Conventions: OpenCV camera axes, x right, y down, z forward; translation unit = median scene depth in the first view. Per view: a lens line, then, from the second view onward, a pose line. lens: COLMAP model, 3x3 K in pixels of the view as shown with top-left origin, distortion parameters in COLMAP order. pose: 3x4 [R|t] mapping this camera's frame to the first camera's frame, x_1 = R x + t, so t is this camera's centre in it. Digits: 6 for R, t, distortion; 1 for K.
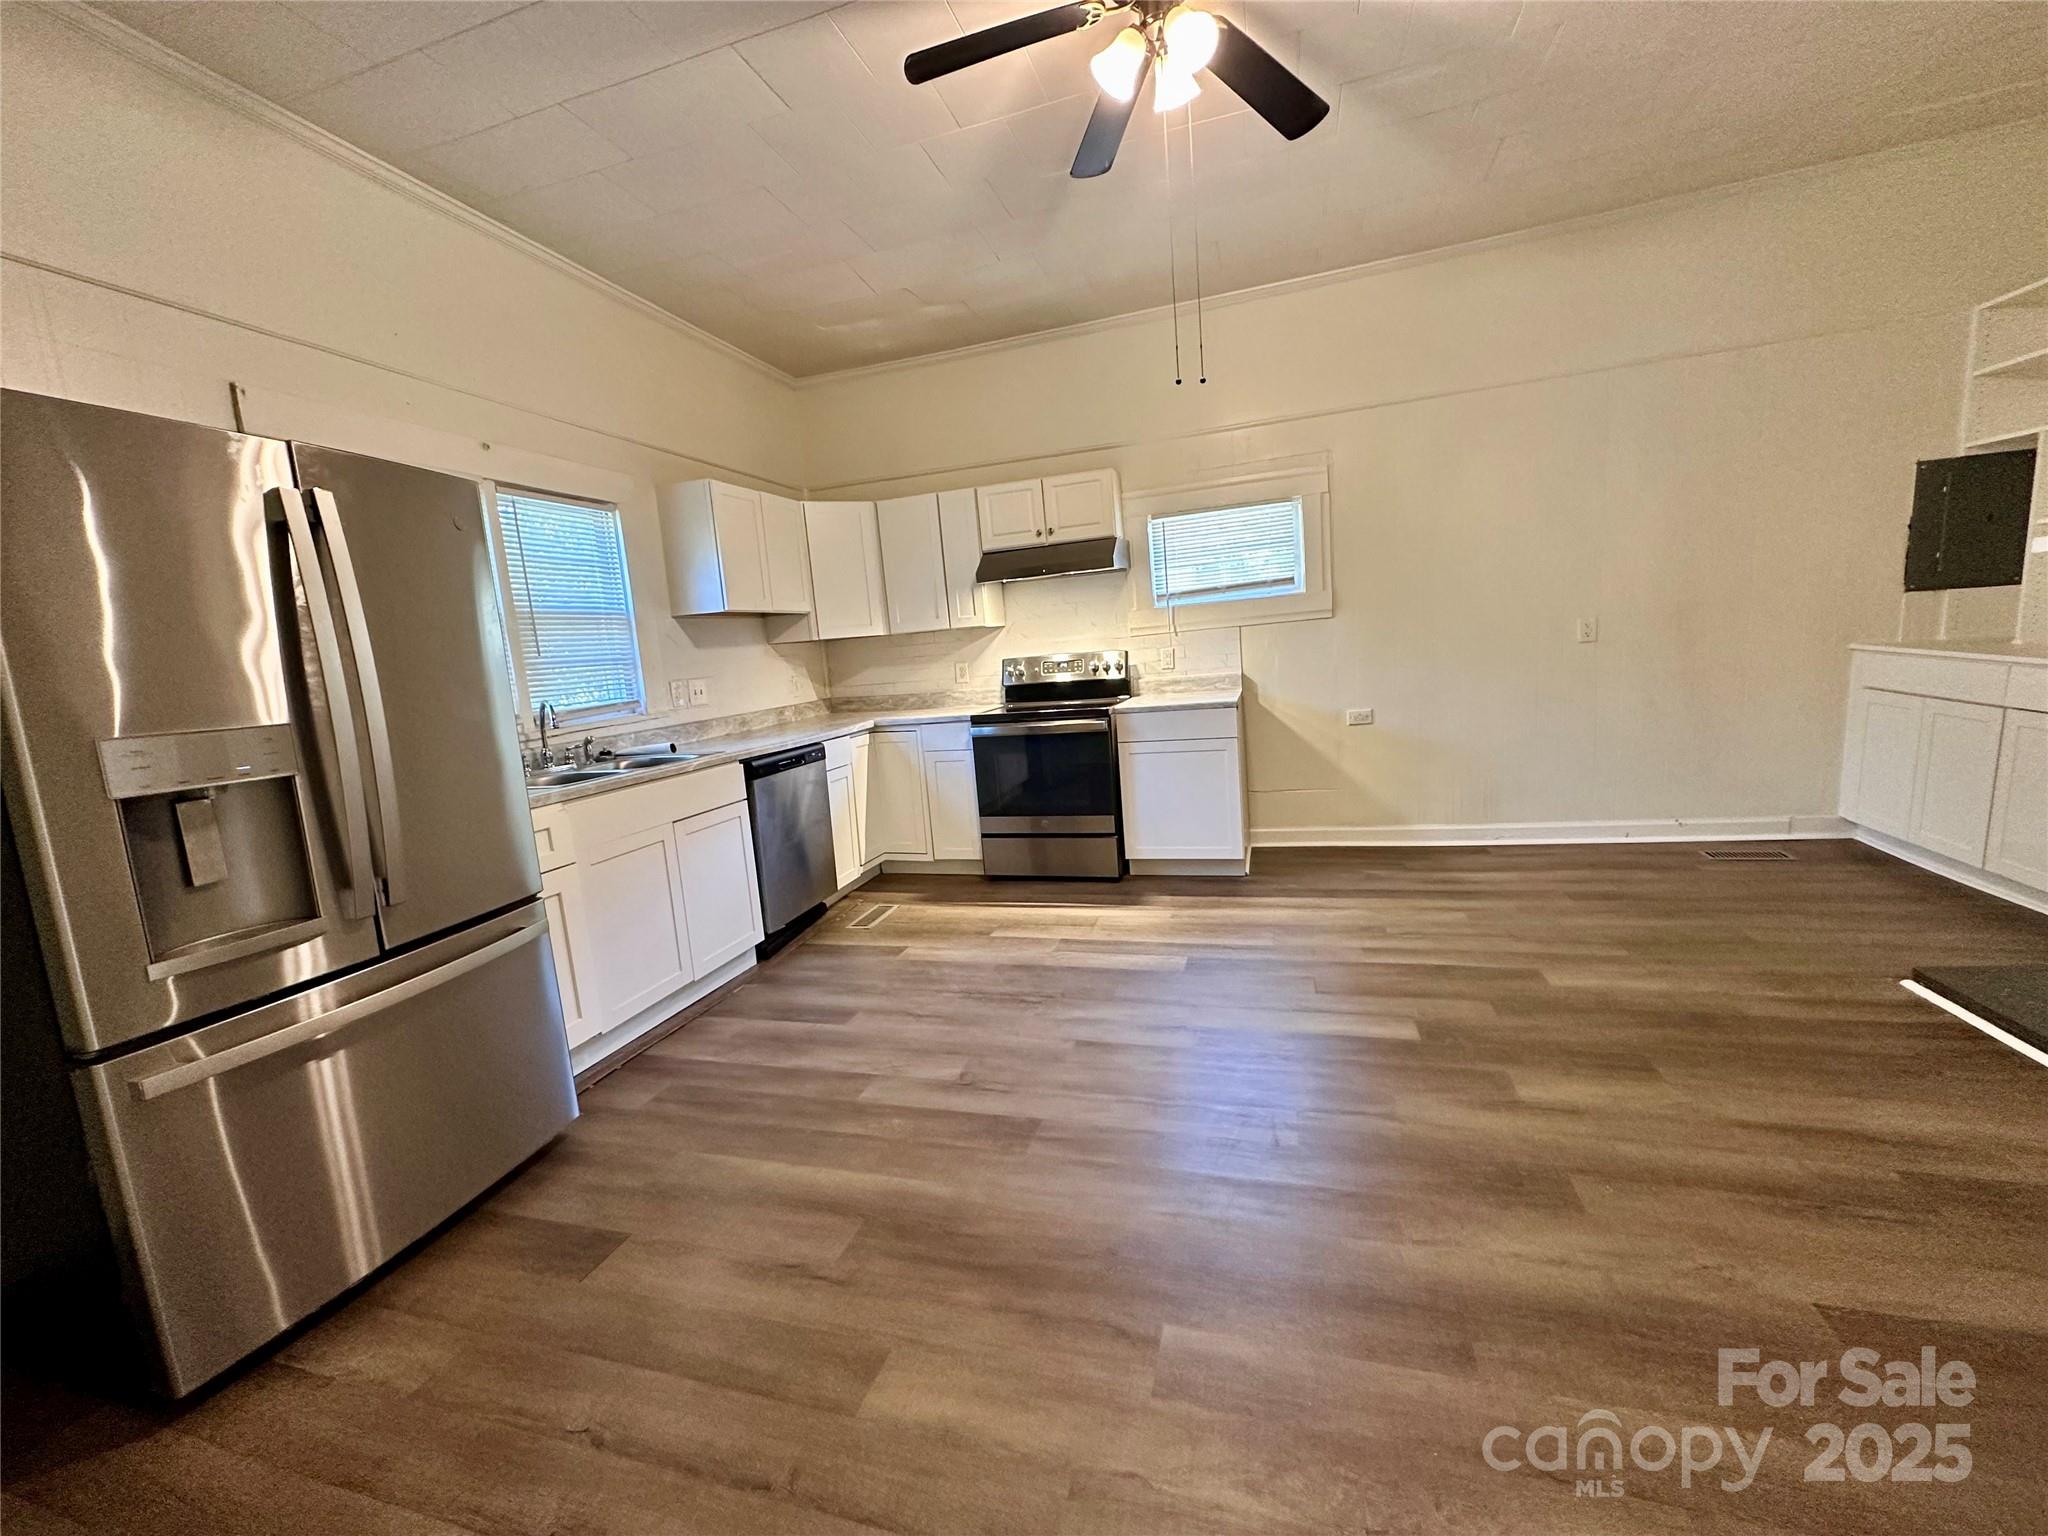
lens RADIAL K [[816.6, 0, 1030.8], [0, 816.6, 761.0], [0, 0, 1]] dist [-0.002248, -0.000339]
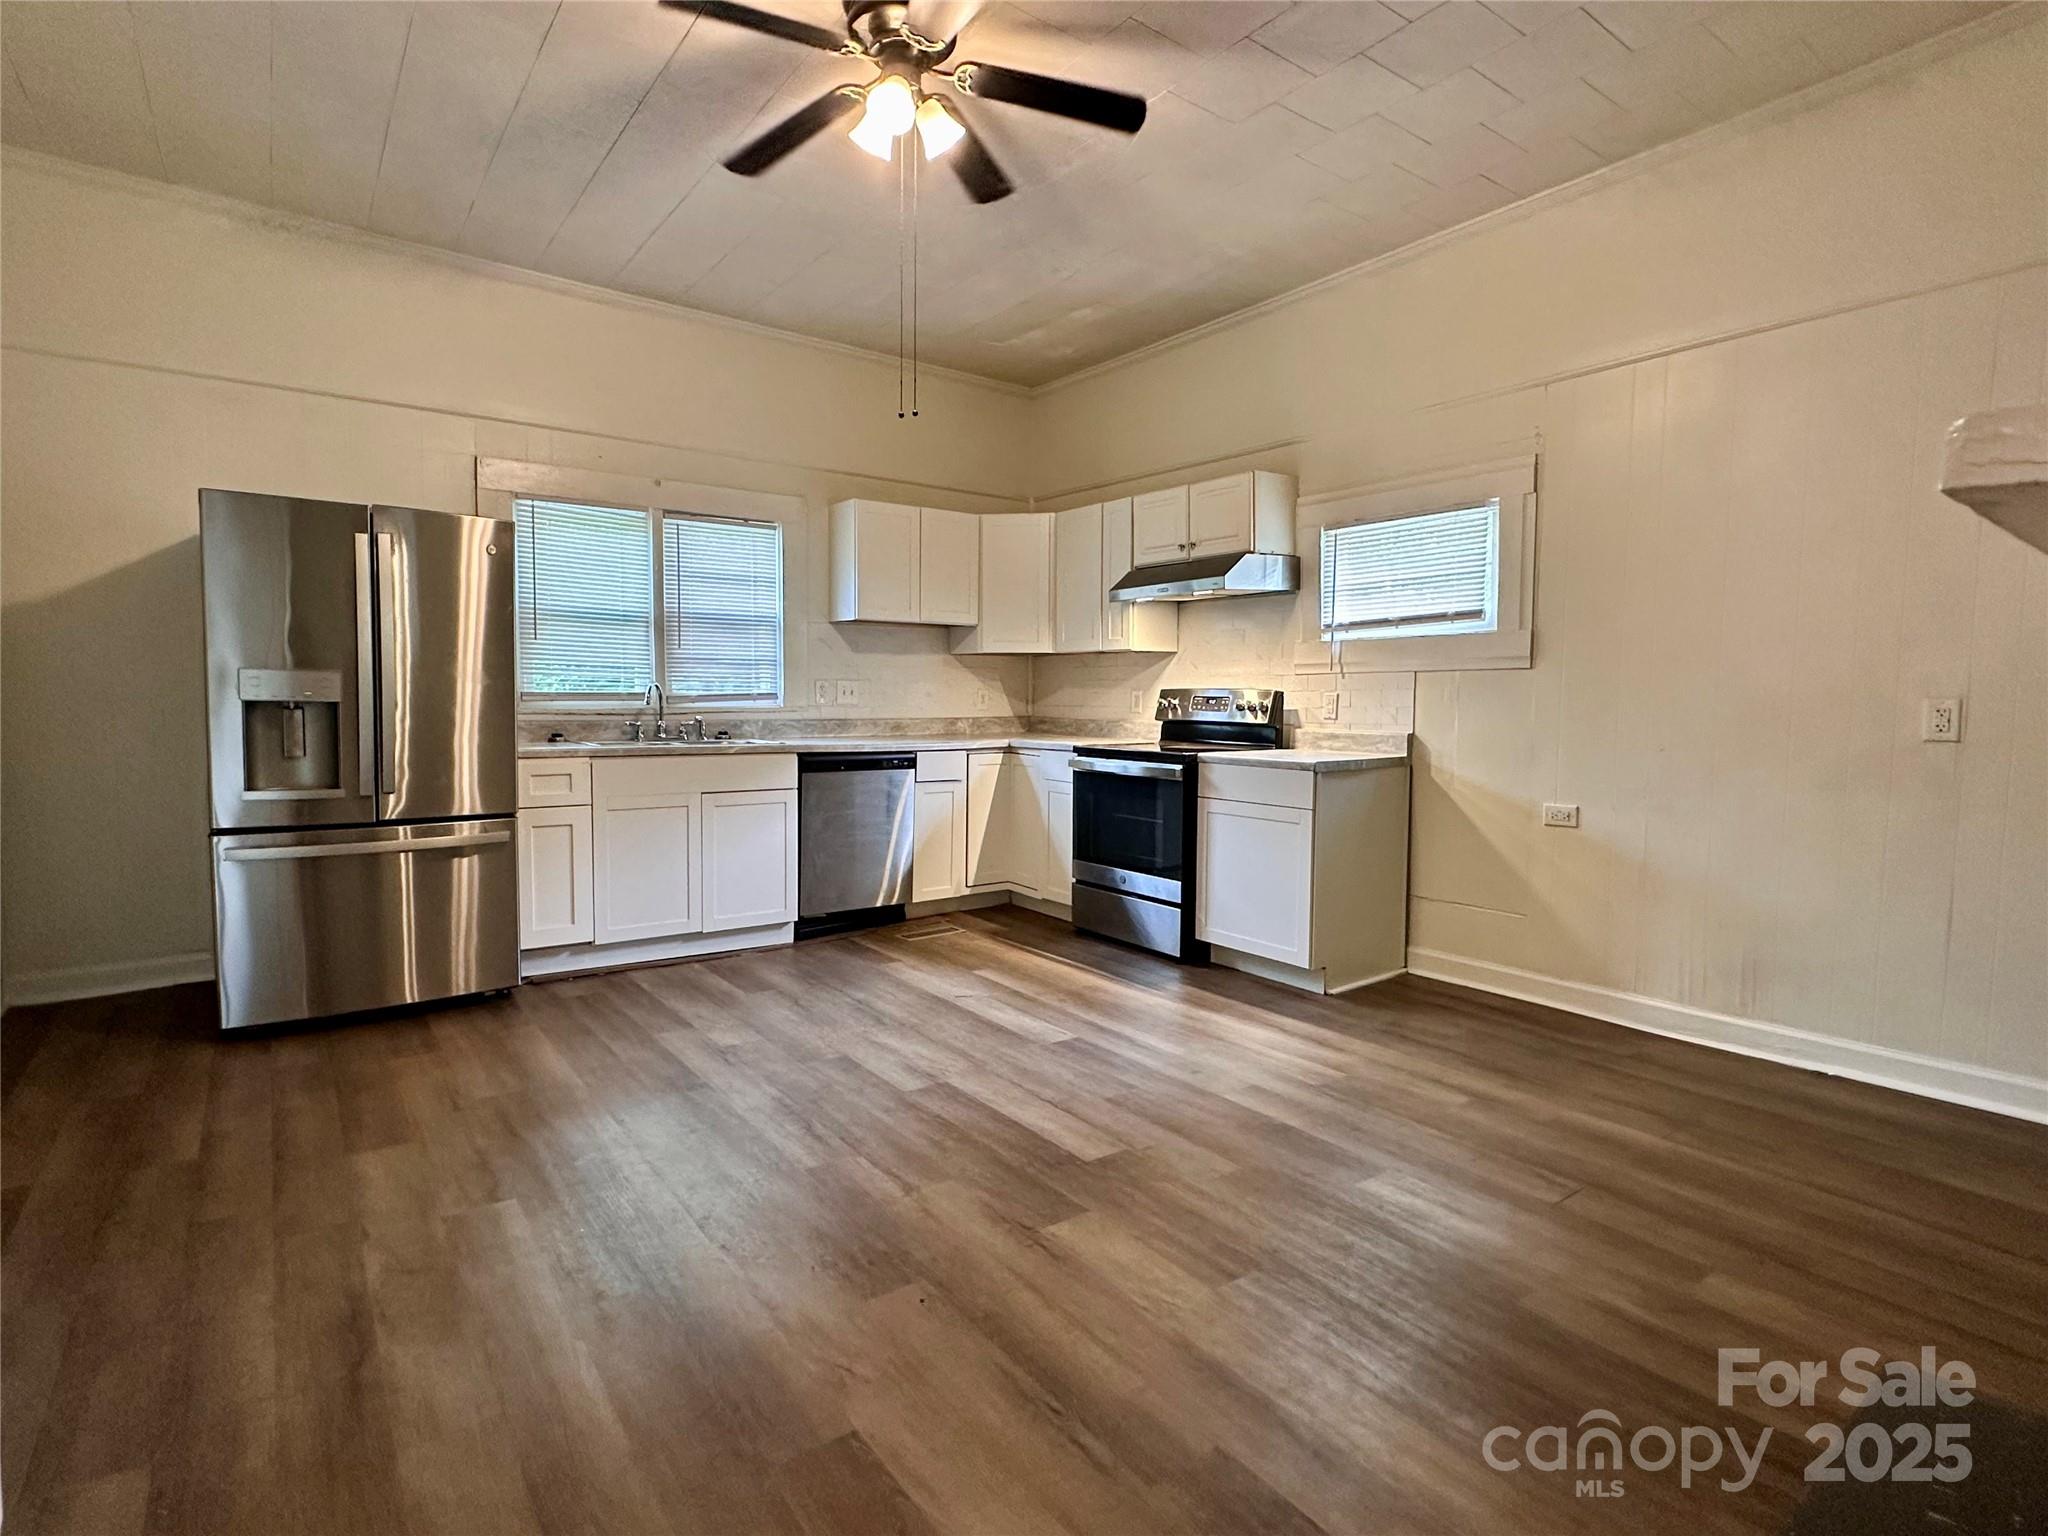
lens RADIAL K [[1030.5, 0, 1028.2], [0, 1030.5, 764.6], [0, 0, 1]] dist [0.004950, -0.000052]
pose [[0.802428, 0.128214, -0.582813, 0.560591], [-0.155225, 0.987873, 0.003607, -0.031042], [0.576207, 0.087573, 0.812598, 0.039352]]
